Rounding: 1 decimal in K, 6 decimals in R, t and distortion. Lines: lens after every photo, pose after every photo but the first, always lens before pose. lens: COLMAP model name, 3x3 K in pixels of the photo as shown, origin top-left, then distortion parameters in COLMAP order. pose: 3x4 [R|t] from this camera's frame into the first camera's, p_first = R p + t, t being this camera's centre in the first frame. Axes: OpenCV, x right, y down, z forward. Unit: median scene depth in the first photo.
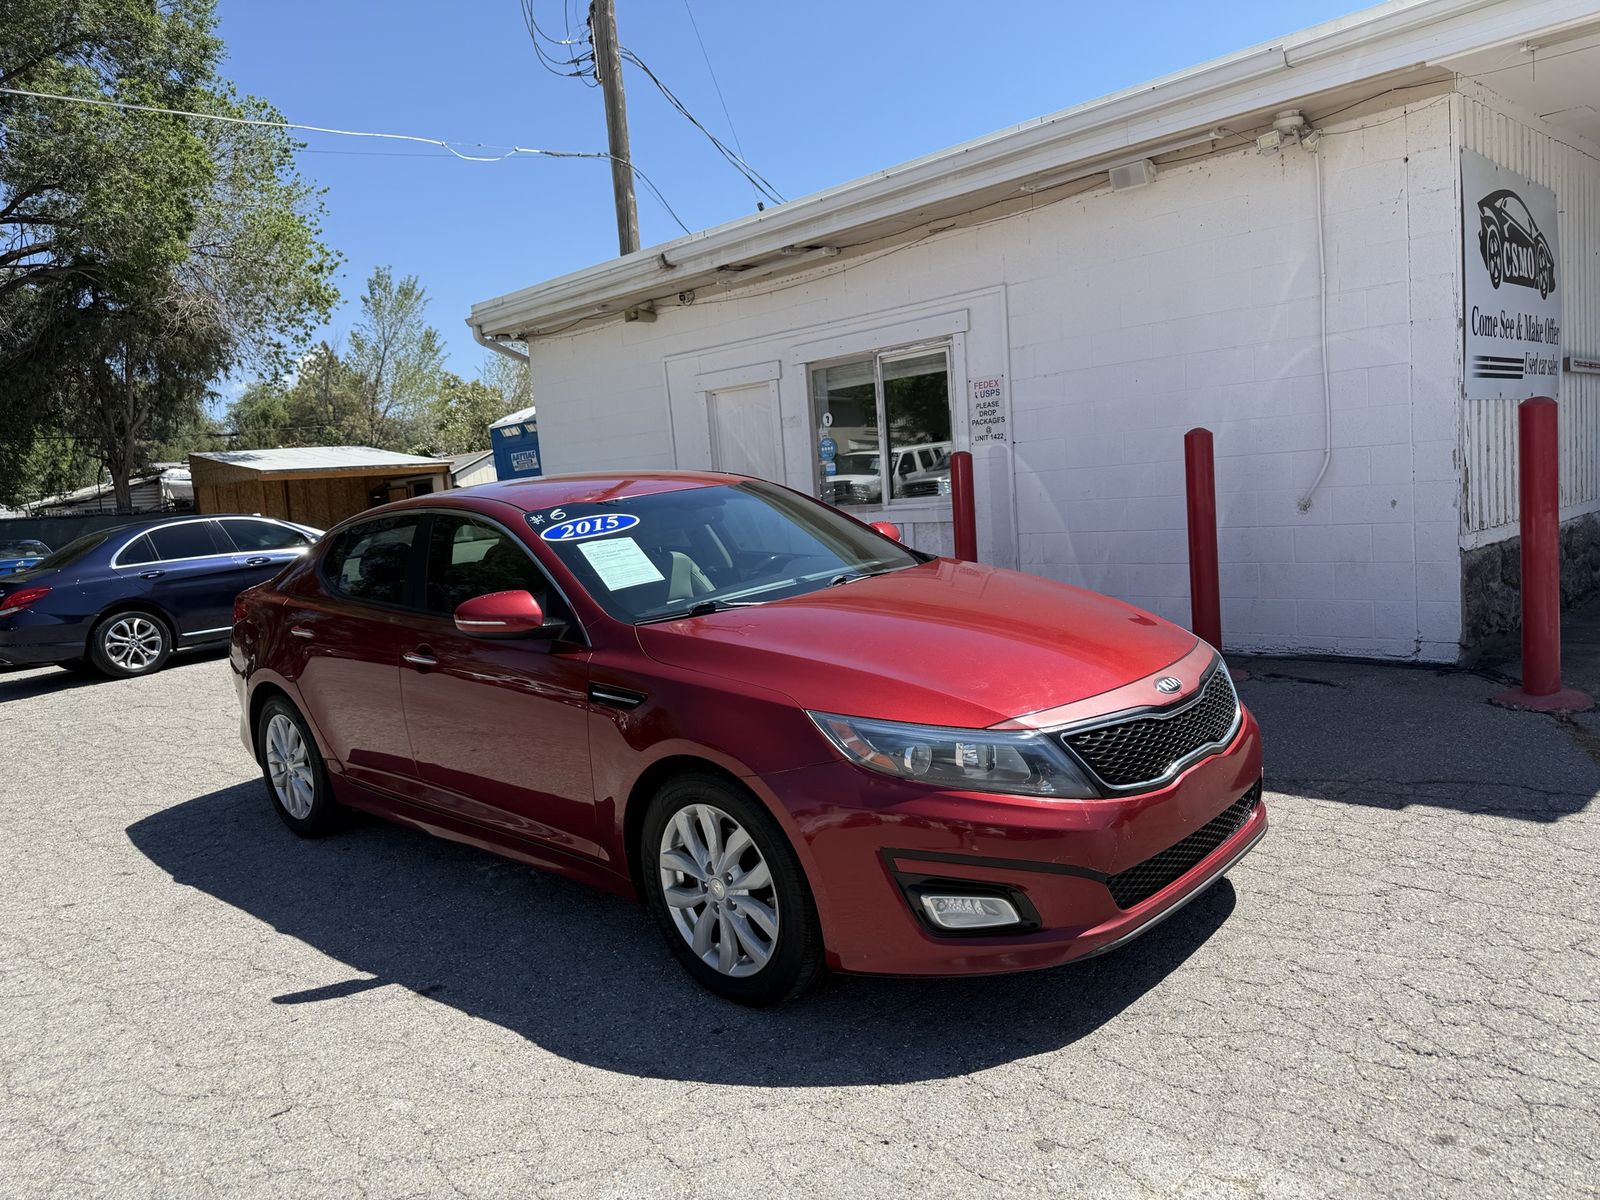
lens RADIAL K [[1106.1, 0, 793.4], [0, 1106.1, 600.7], [0, 0, 1]] dist [0.023412, -0.021064]
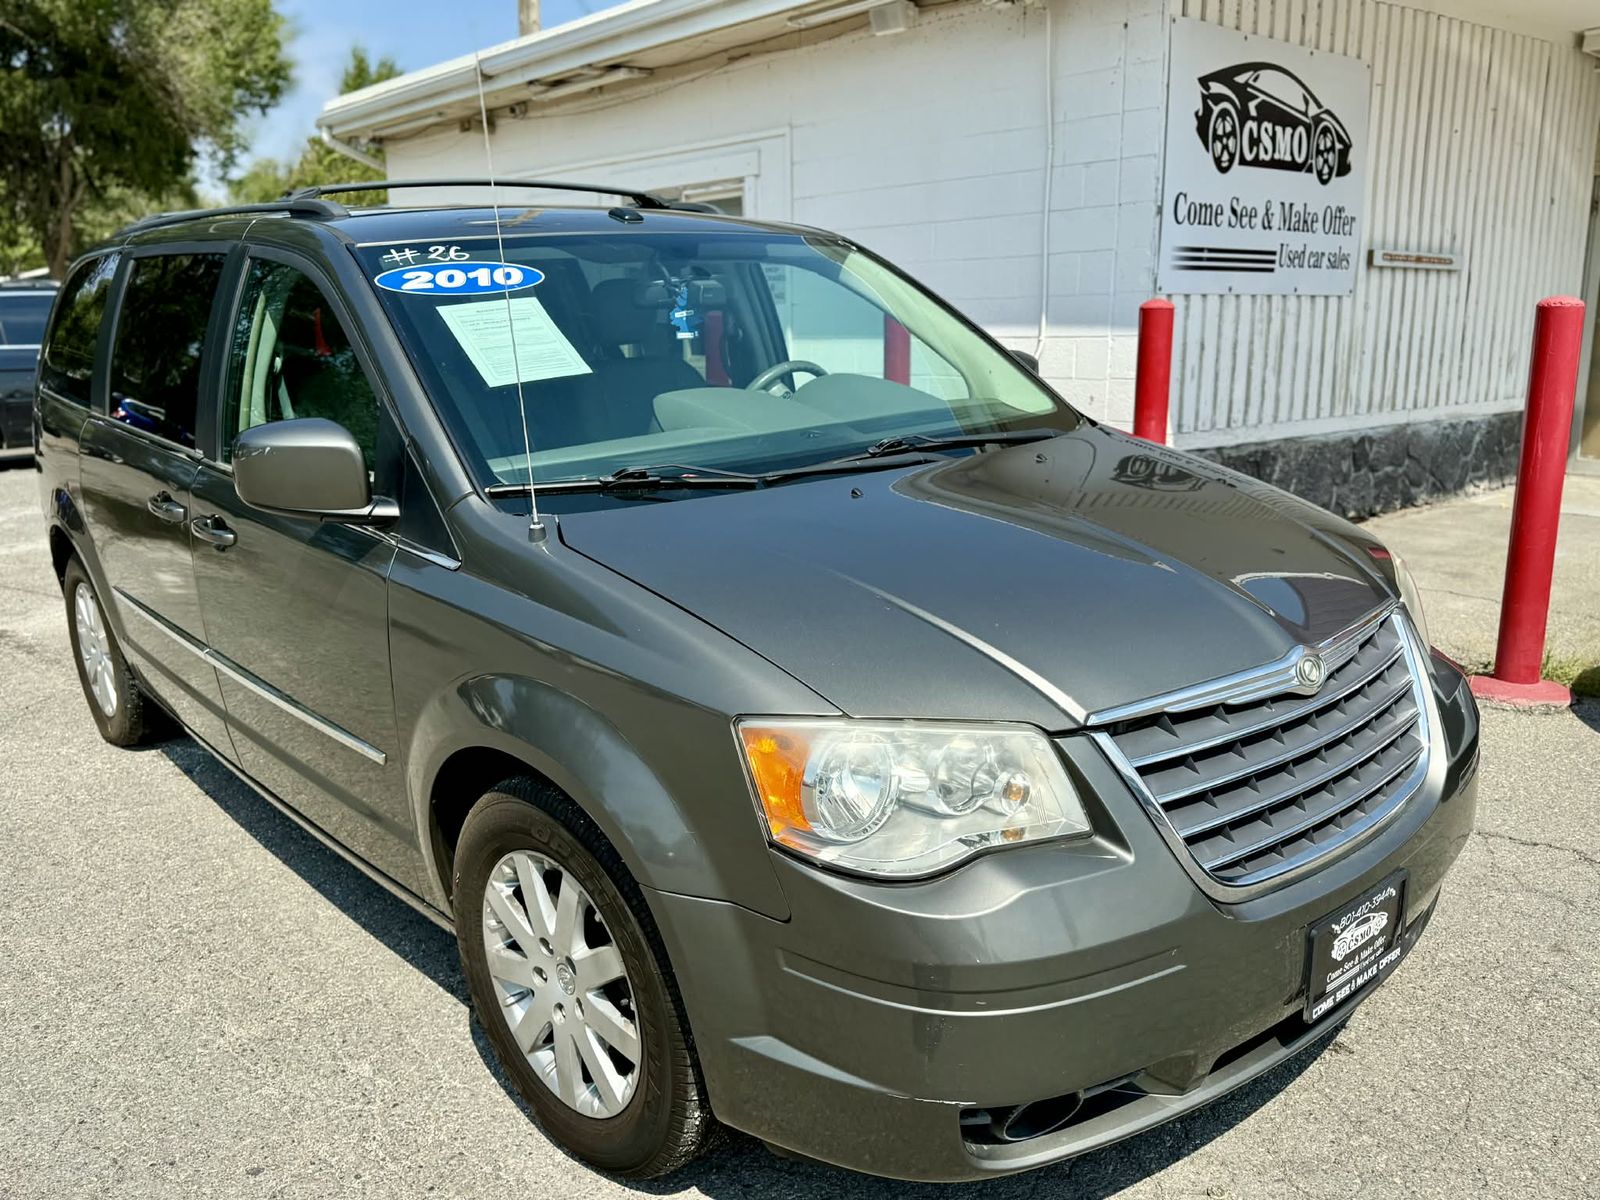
lens RADIAL K [[1295.8, 0, 805.8], [0, 1295.8, 590.0], [0, 0, 1]] dist [-0.009684, 0.015372]
pose [[0.995441, 0.079876, -0.052119, 0.261632], [-0.073976, 0.991535, 0.106707, -0.017773], [0.060201, -0.102365, 0.992924, -0.090887]]
